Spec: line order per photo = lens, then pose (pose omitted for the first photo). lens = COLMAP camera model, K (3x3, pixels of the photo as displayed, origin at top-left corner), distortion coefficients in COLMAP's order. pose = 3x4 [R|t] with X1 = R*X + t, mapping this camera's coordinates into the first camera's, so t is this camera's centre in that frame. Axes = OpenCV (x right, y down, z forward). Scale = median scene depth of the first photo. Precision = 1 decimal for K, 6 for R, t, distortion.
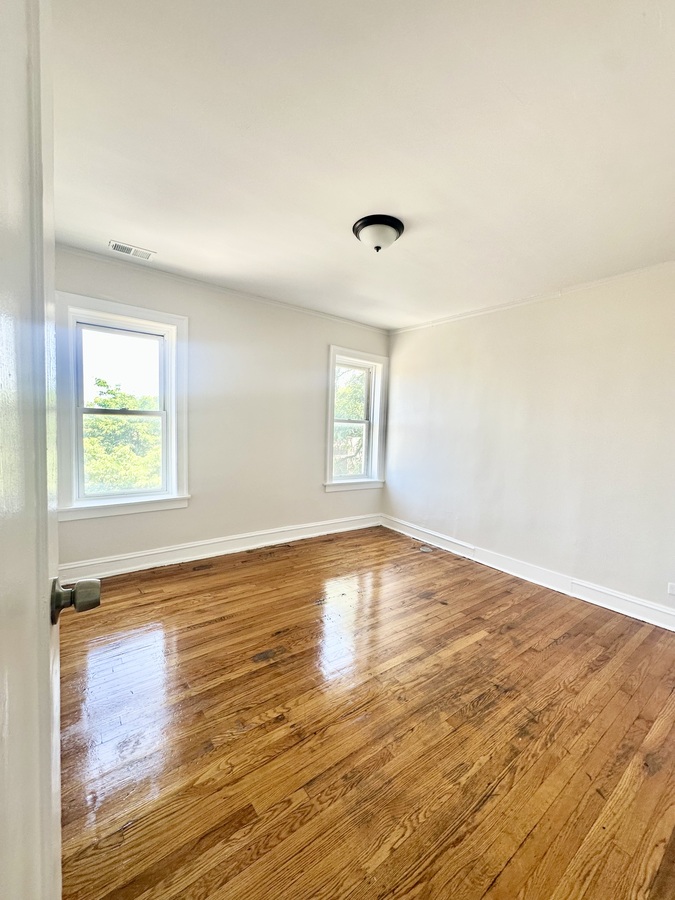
lens RADIAL K [[359.6, 0, 338.3], [0, 359.6, 448.3], [0, 0, 1]] dist [-0.004066, 0.000860]
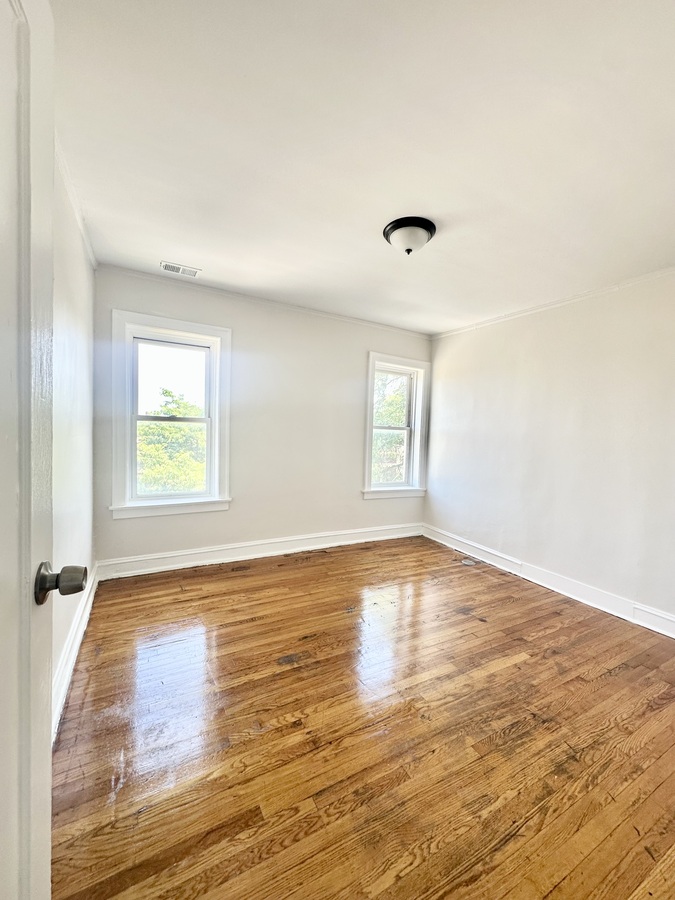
lens RADIAL K [[359.6, 0, 337.9], [0, 359.6, 448.2], [0, 0, 1]] dist [-0.004066, 0.000860]
pose [[0.990201, 0.006397, -0.139502, 0.058661], [-0.009622, 0.999702, -0.022452, 0.008045], [0.139317, 0.023574, 0.989967, 0.009828]]
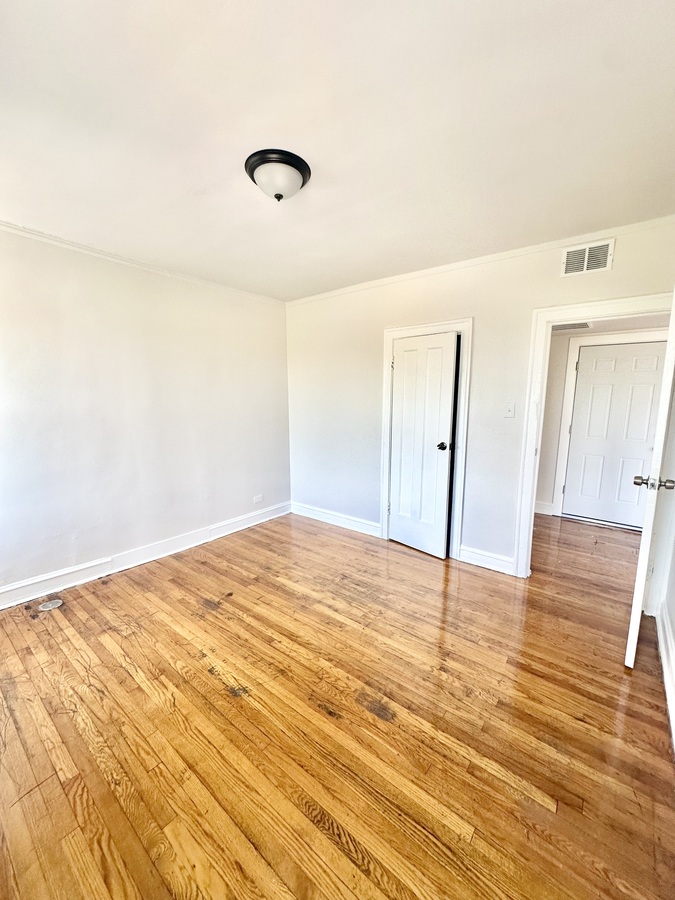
lens RADIAL K [[359.6, 0, 336.7], [0, 359.6, 449.2], [0, 0, 1]] dist [-0.004066, 0.000860]
pose [[-0.251555, -0.180248, 0.950911, -0.772410], [0.044464, 0.979315, 0.197395, -0.163623], [-0.966821, 0.091937, -0.238337, 1.112231]]
